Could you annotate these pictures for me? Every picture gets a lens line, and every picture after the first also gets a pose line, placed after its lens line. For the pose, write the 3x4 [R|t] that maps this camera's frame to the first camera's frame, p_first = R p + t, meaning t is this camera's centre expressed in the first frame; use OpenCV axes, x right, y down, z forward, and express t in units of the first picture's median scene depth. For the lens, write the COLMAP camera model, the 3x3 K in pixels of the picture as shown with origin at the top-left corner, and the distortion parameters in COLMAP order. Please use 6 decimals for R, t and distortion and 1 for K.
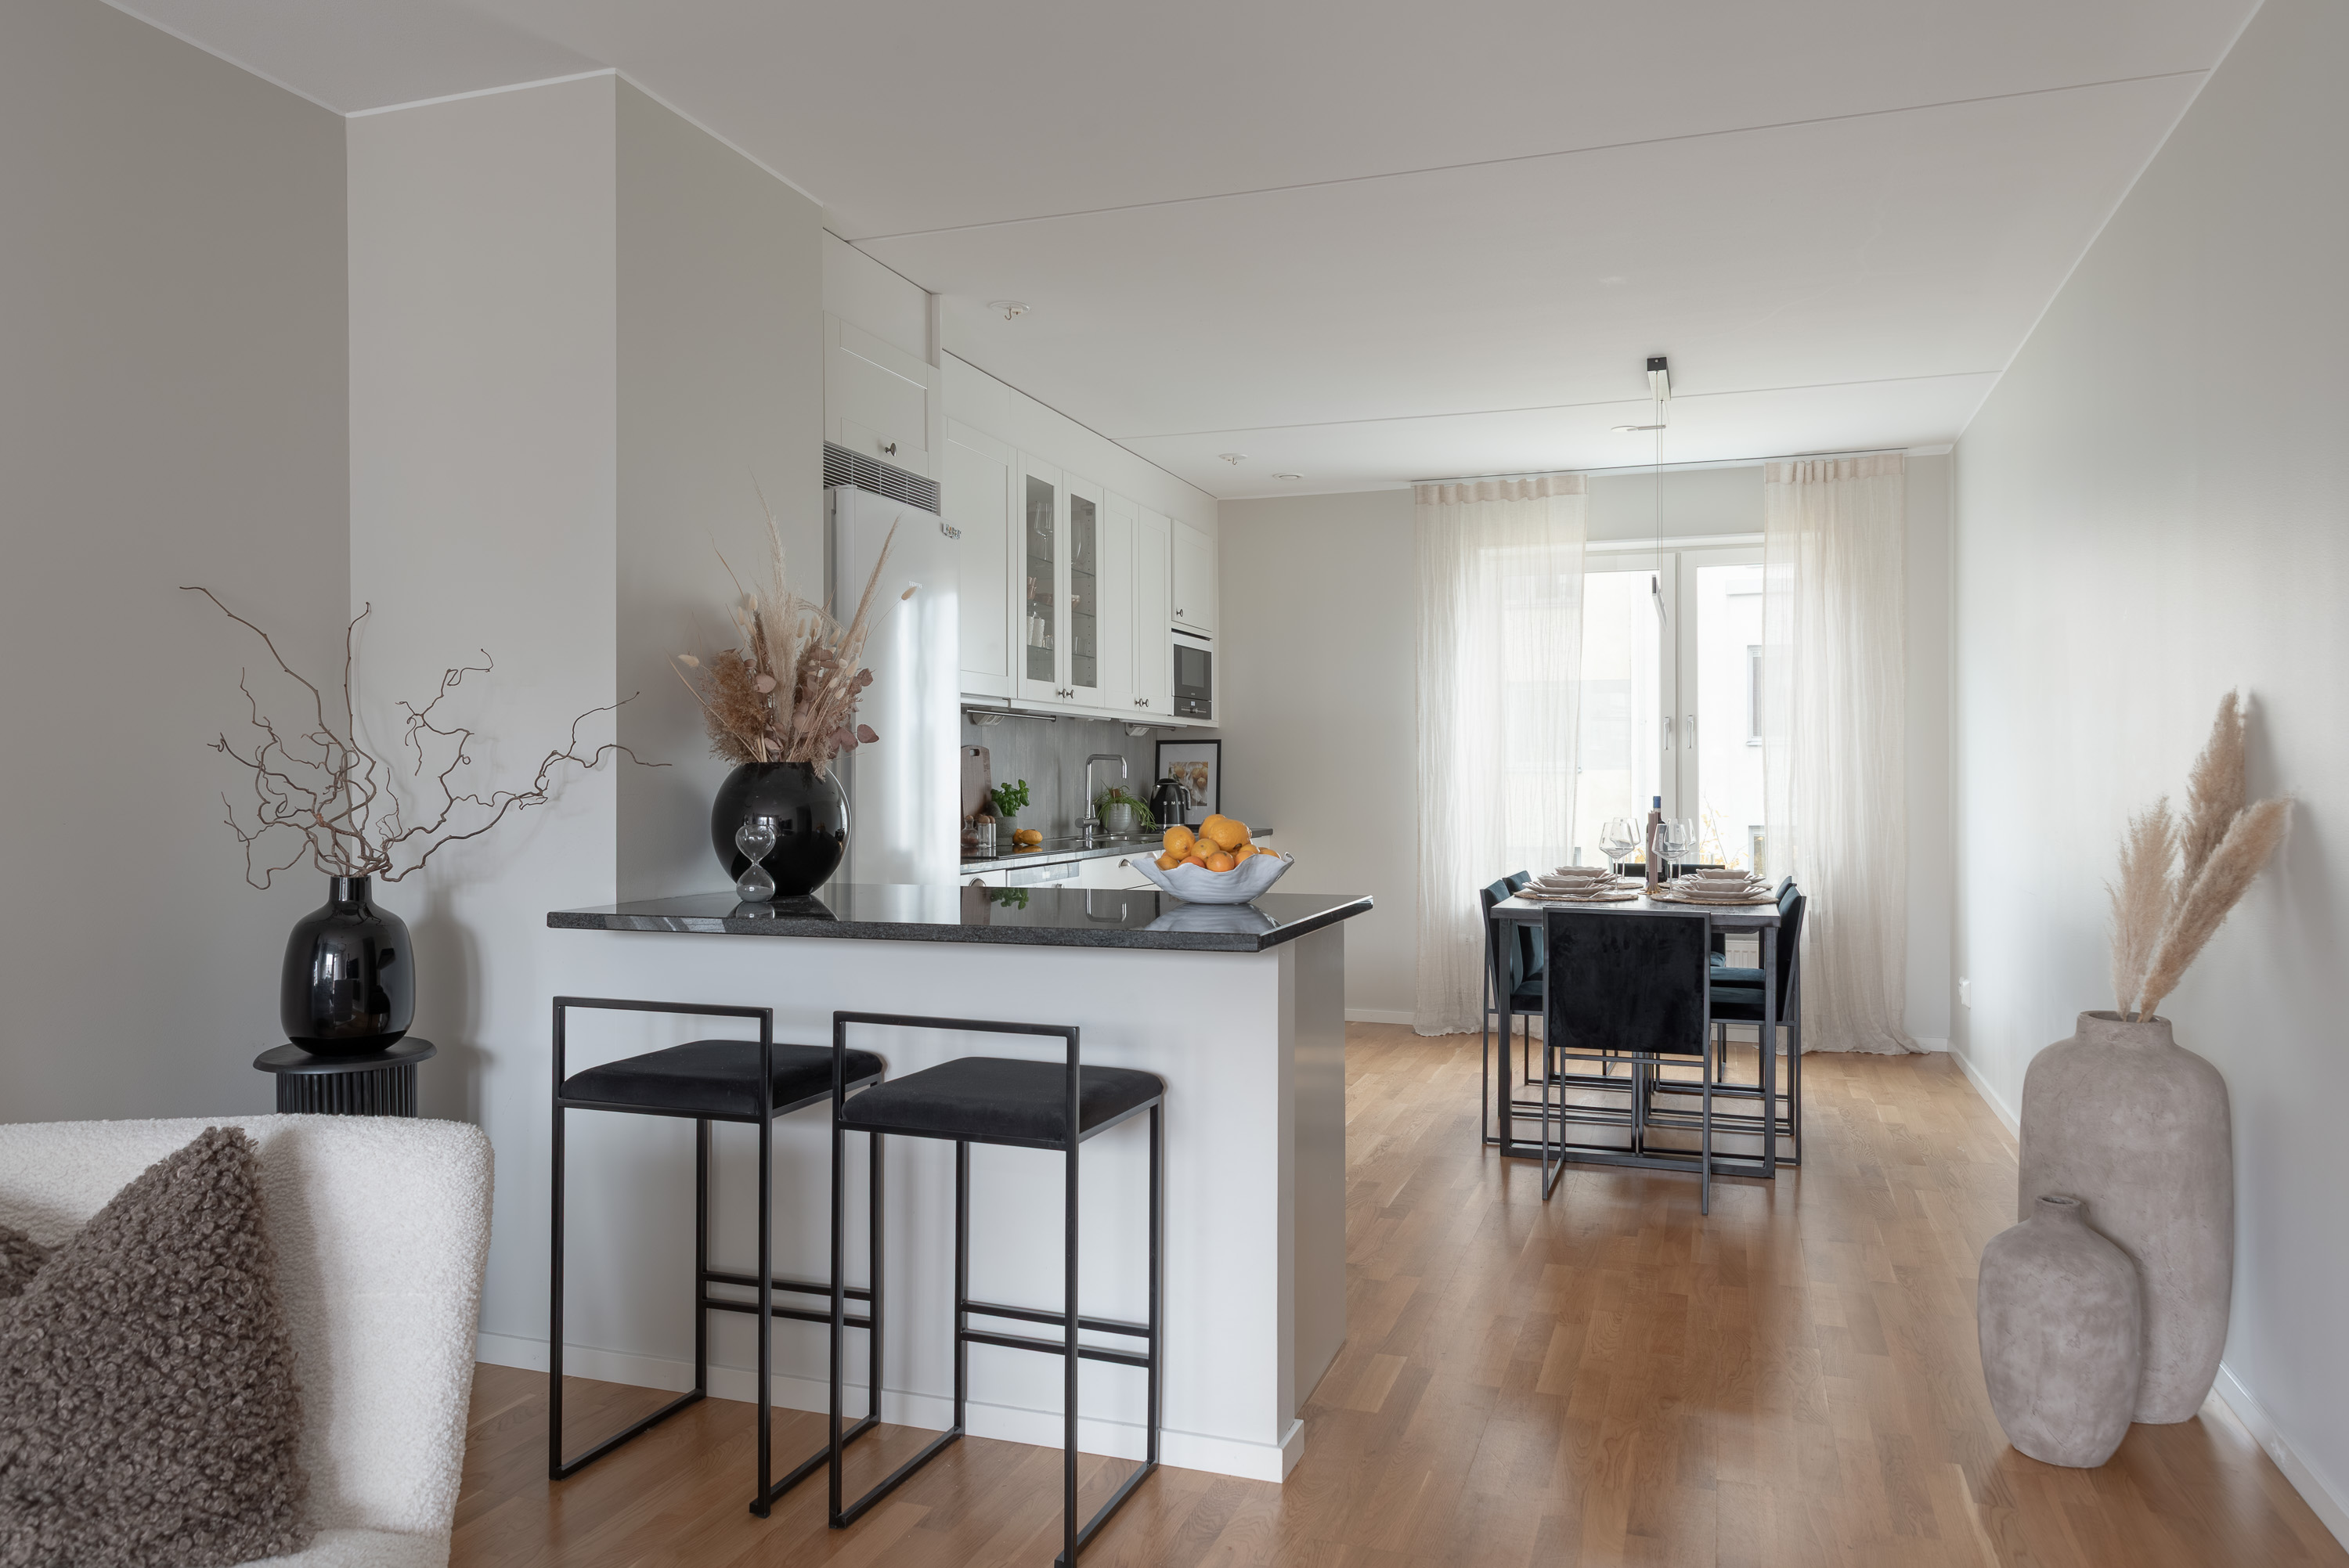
lens RADIAL K [[1580.8, 0, 1166.1], [0, 1580.8, 771.0], [0, 0, 1]] dist [-0.002342, -0.001993]
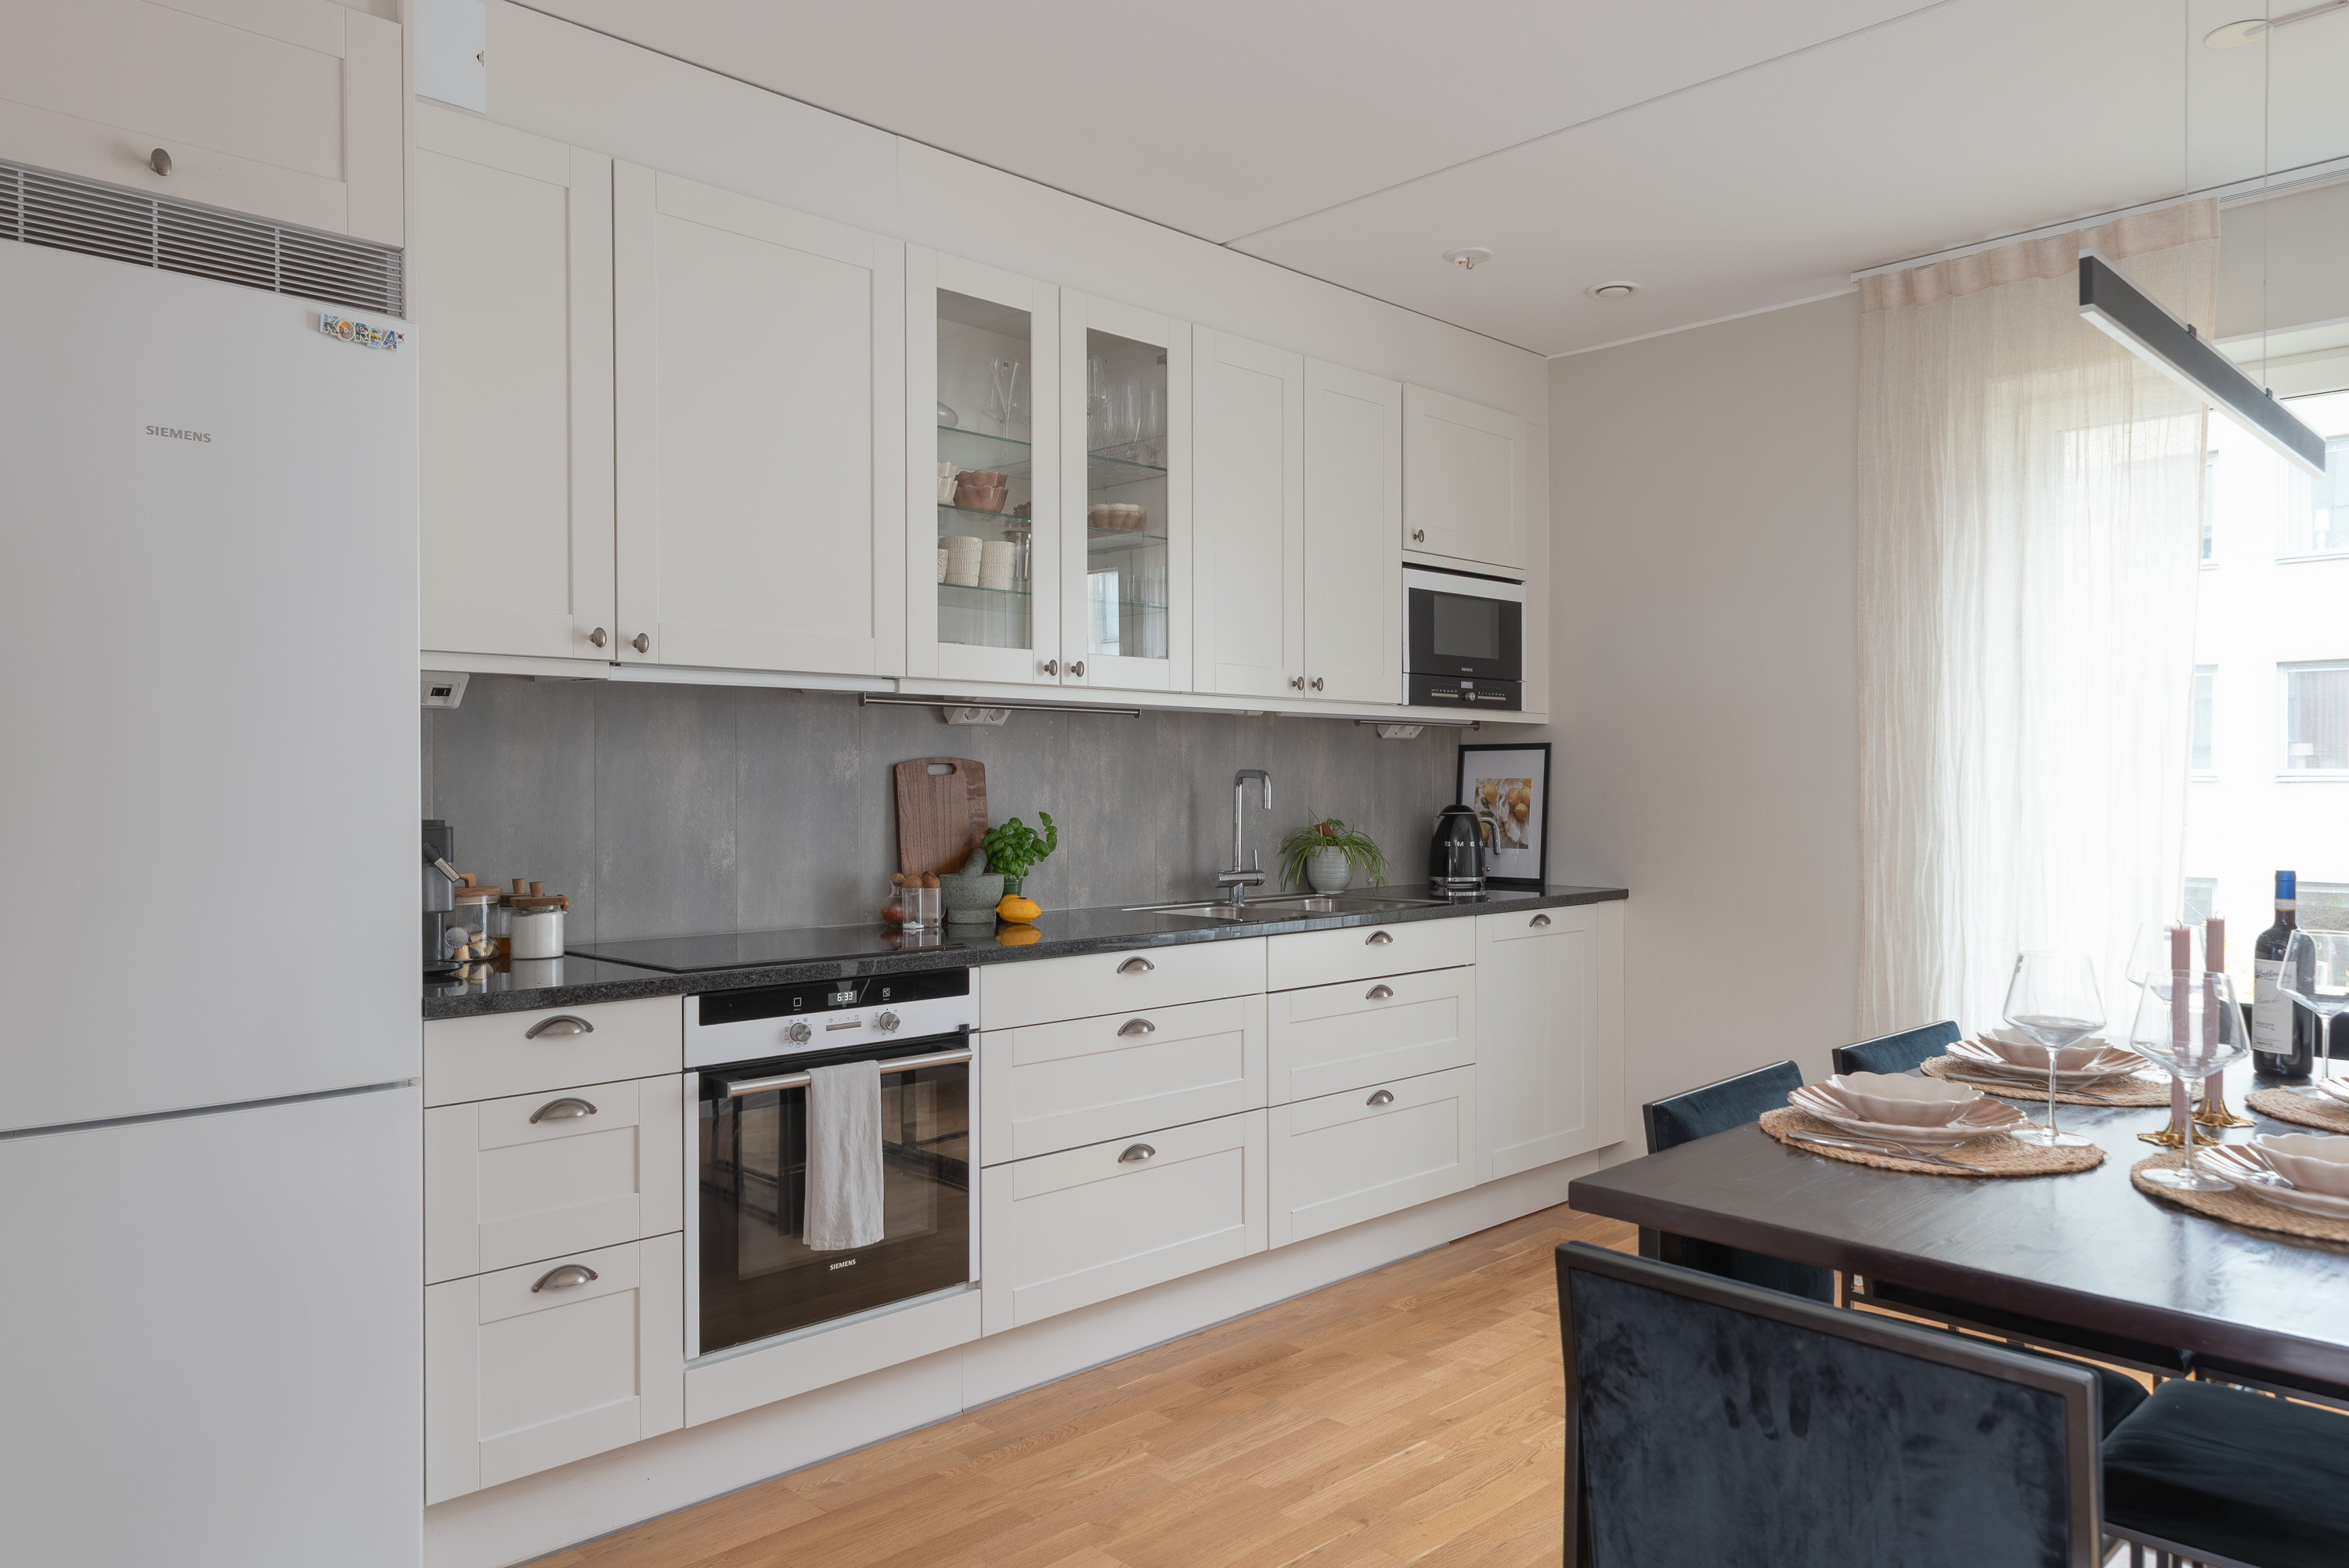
lens RADIAL K [[1579.8, 0, 1160.8], [0, 1579.8, 790.6], [0, 0, 1]] dist [0.000580, 0.001222]
pose [[0.896566, 0.004728, -0.442886, 0.385421], [-0.000354, 0.999950, 0.009958, -0.016062], [0.442911, -0.008772, 0.896523, 0.828060]]
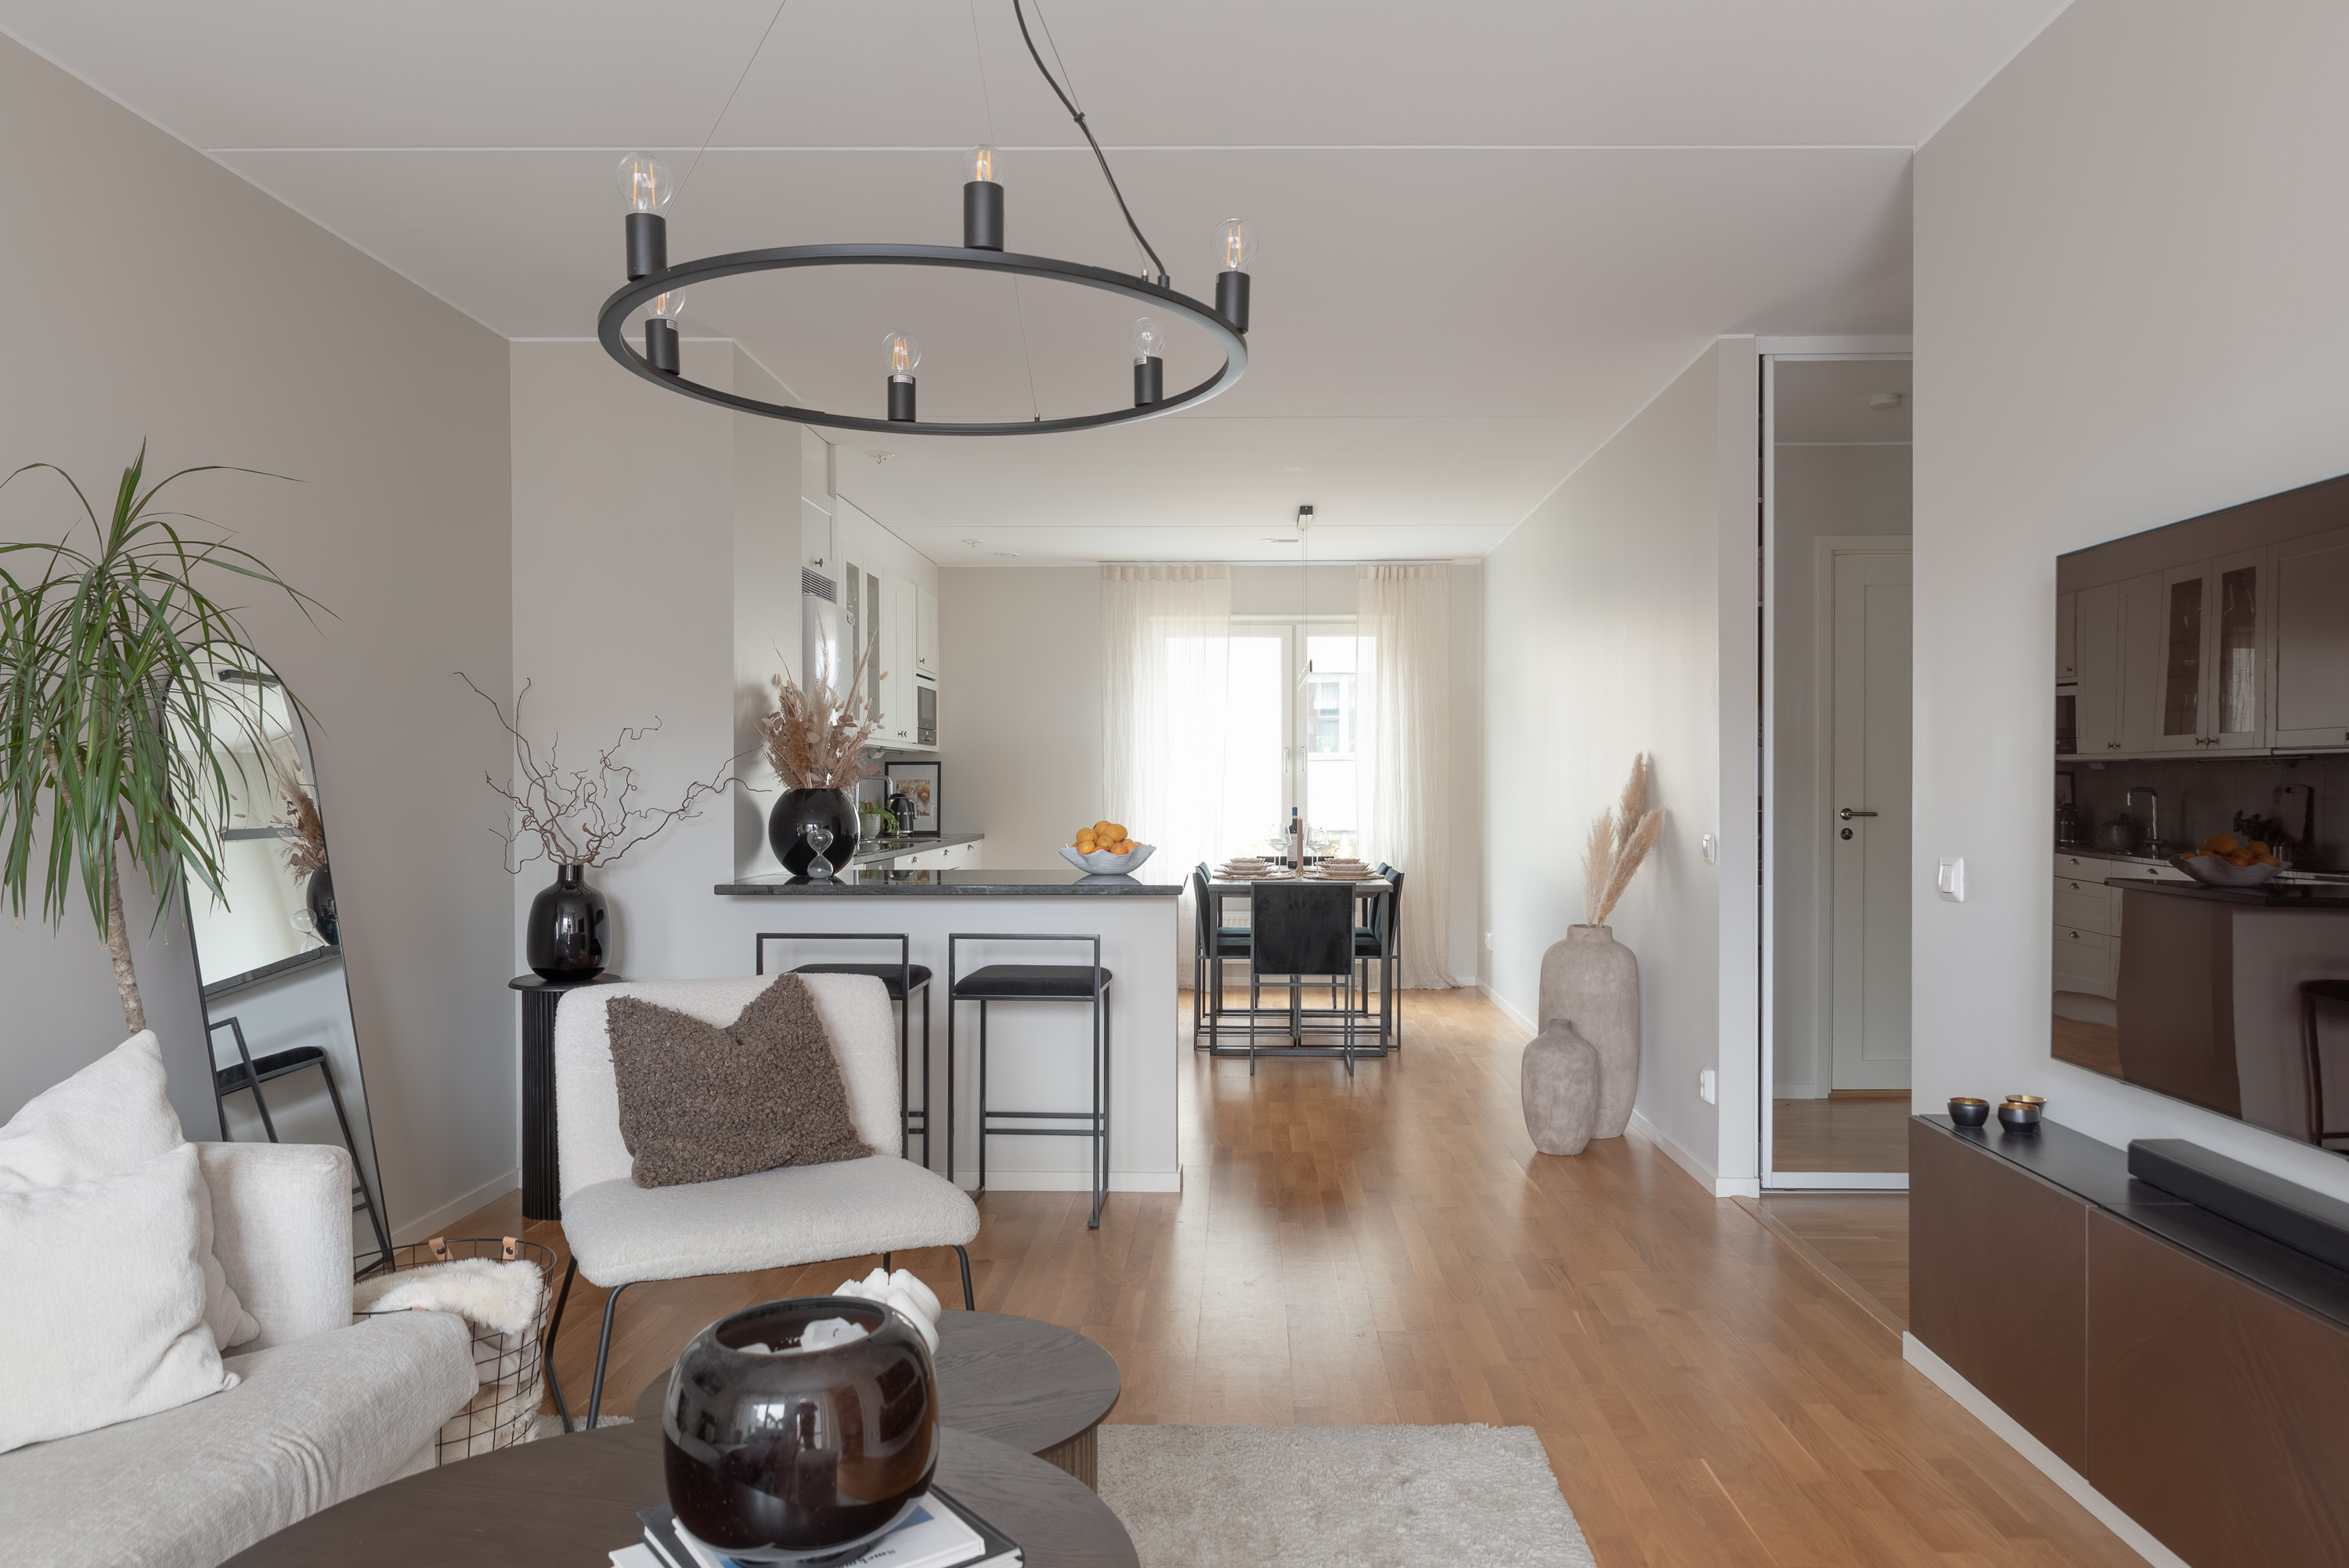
lens RADIAL K [[1593.9, 0, 1223.7], [0, 1593.9, 789.4], [0, 0, 1]] dist [-0.004887, -0.000548]
pose [[0.947421, 0.000326, 0.319990, -0.341575], [-0.002305, 0.999980, 0.005805, -0.013078], [-0.319982, -0.006237, 0.947403, -0.542604]]
